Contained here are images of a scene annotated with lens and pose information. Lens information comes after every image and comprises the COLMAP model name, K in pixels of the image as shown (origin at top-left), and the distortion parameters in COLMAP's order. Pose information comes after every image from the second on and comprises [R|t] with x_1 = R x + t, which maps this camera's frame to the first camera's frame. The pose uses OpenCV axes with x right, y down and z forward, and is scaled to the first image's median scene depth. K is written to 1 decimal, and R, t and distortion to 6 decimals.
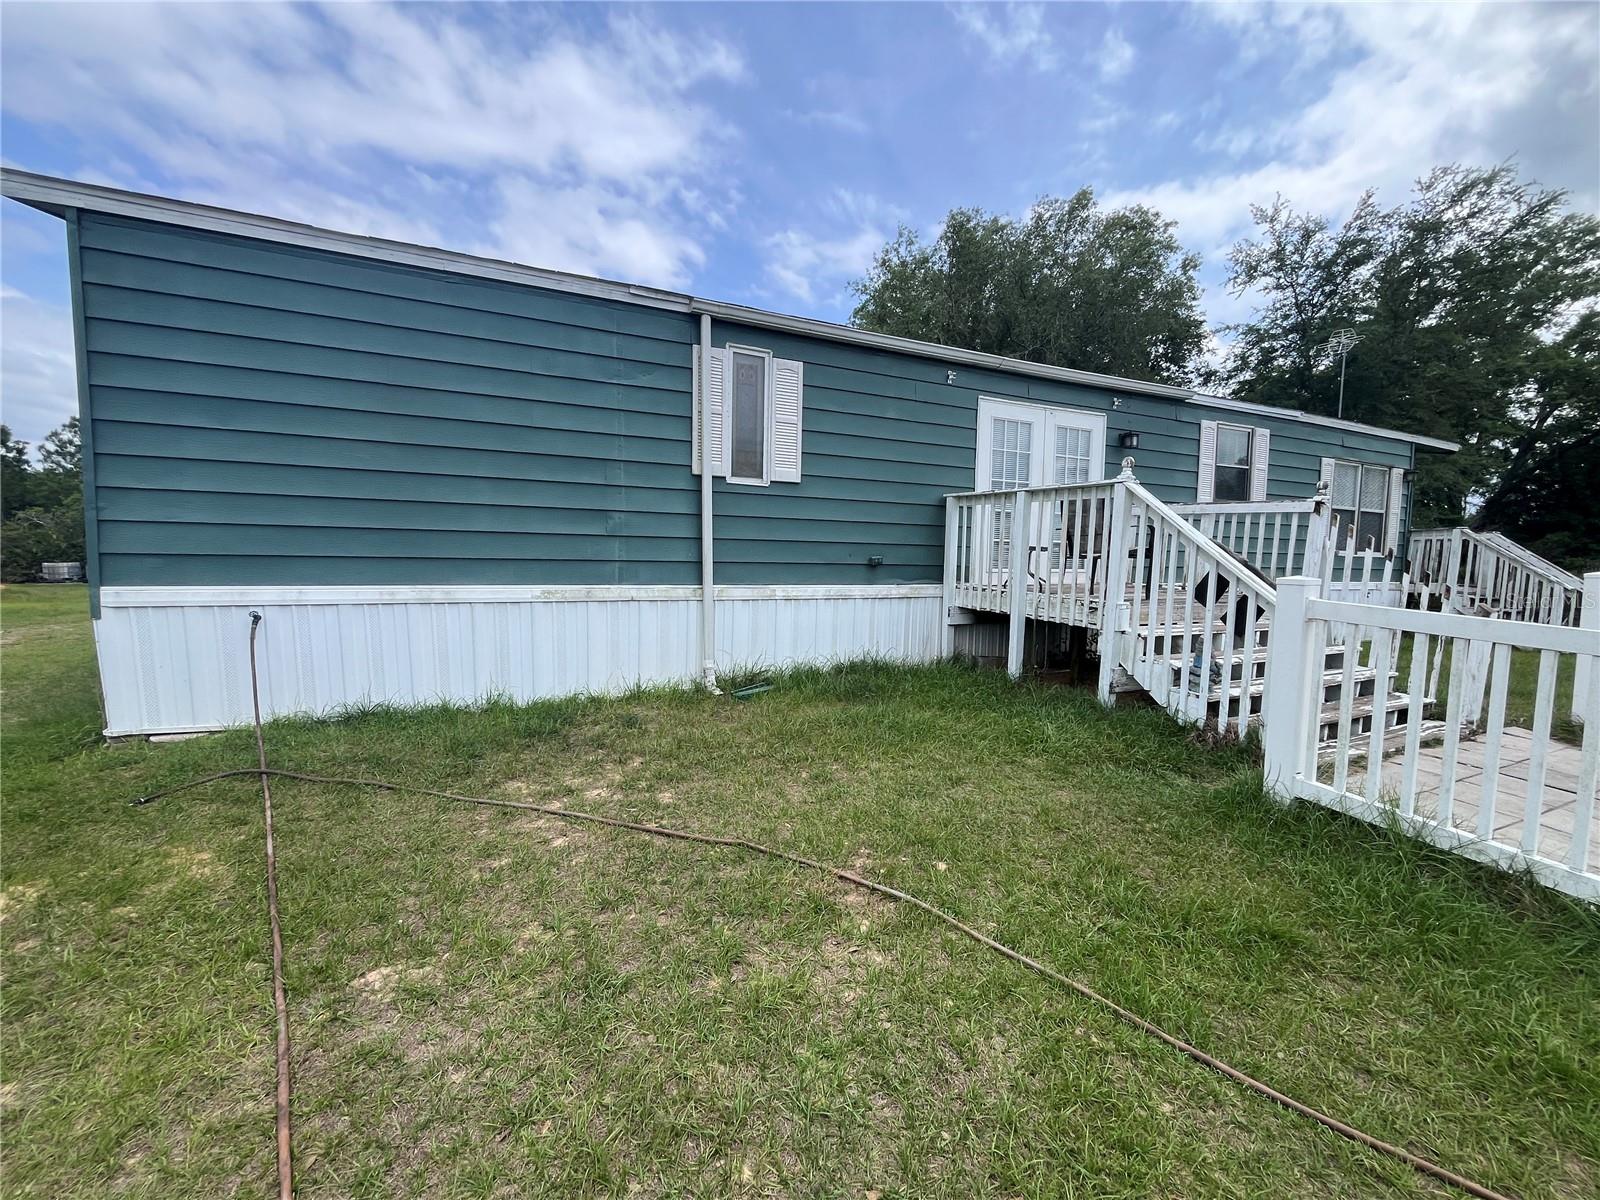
lens RADIAL K [[646.3, 0, 803.2], [0, 646.3, 606.6], [0, 0, 1]] dist [-0.001047, -0.000008]
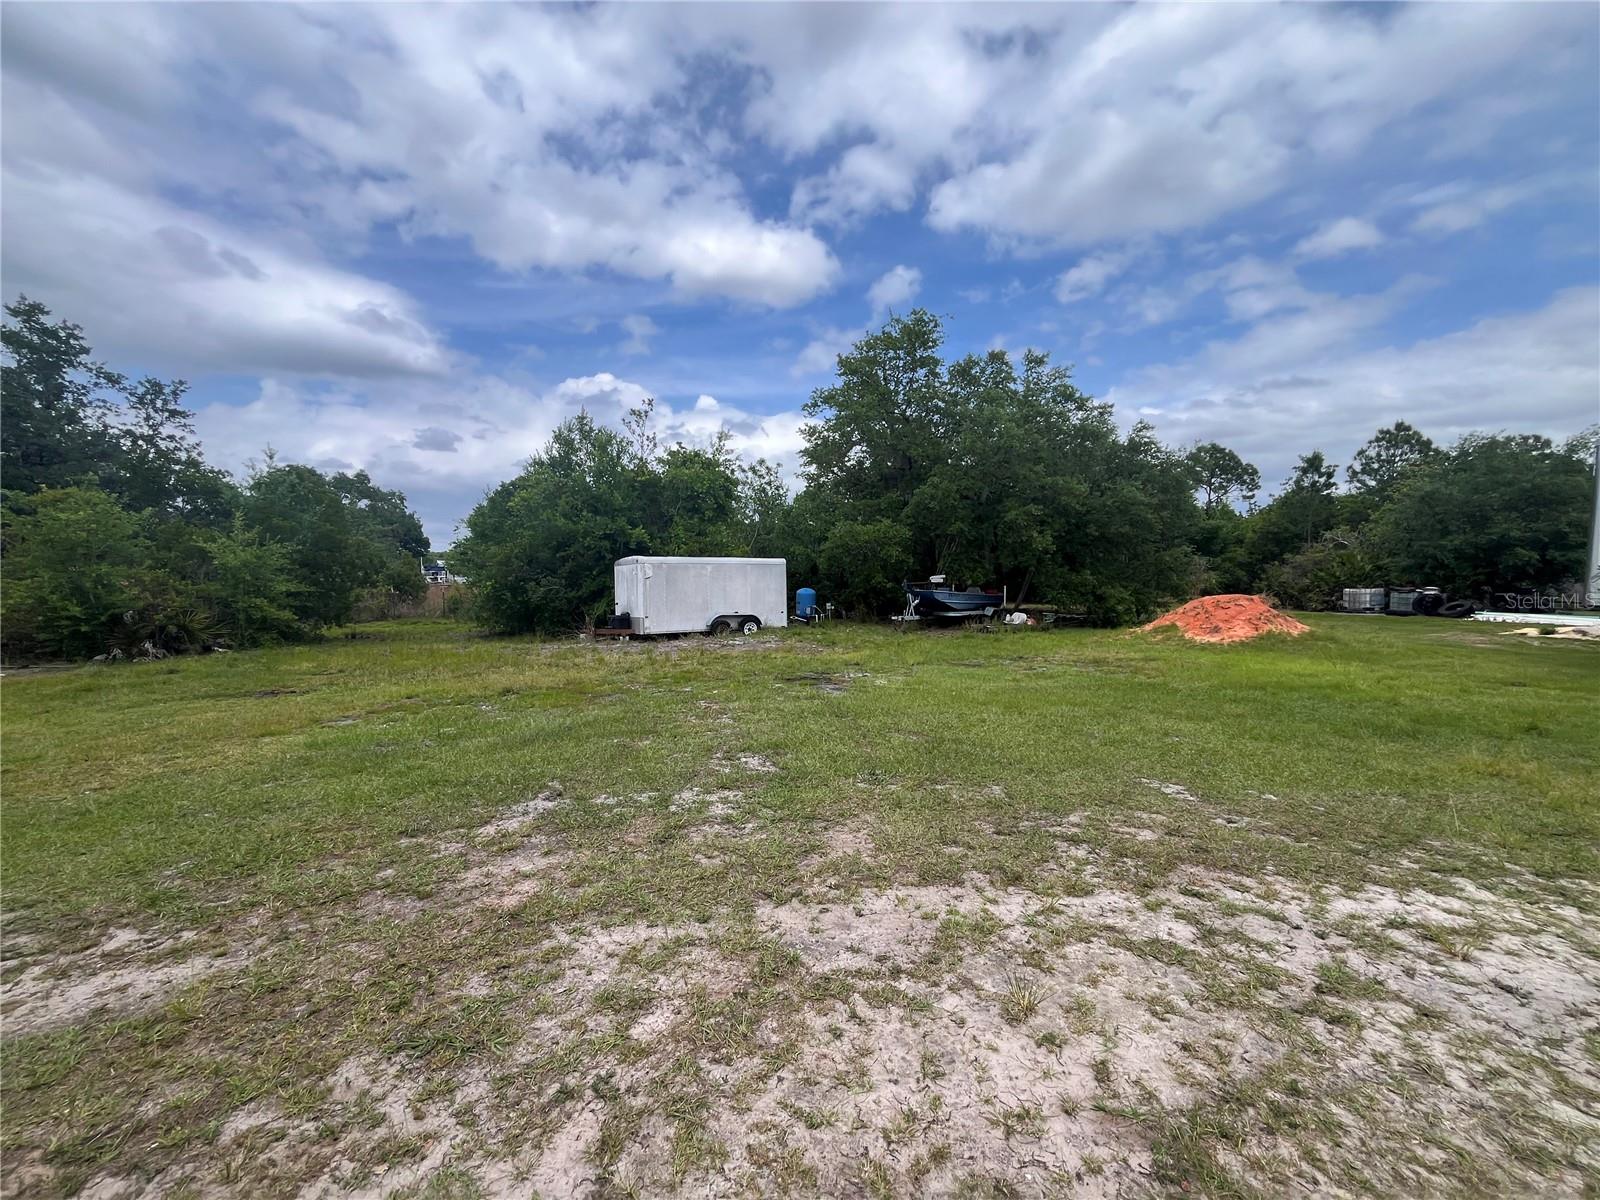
lens RADIAL K [[646.3, 0, 803.3], [0, 646.3, 609.8], [0, 0, 1]] dist [-0.001047, -0.000008]
pose [[0.026229, 0.046894, -0.998555, -0.326725], [-0.079273, 0.995851, 0.044684, -0.020076], [0.996508, 0.077986, 0.029838, 0.251344]]
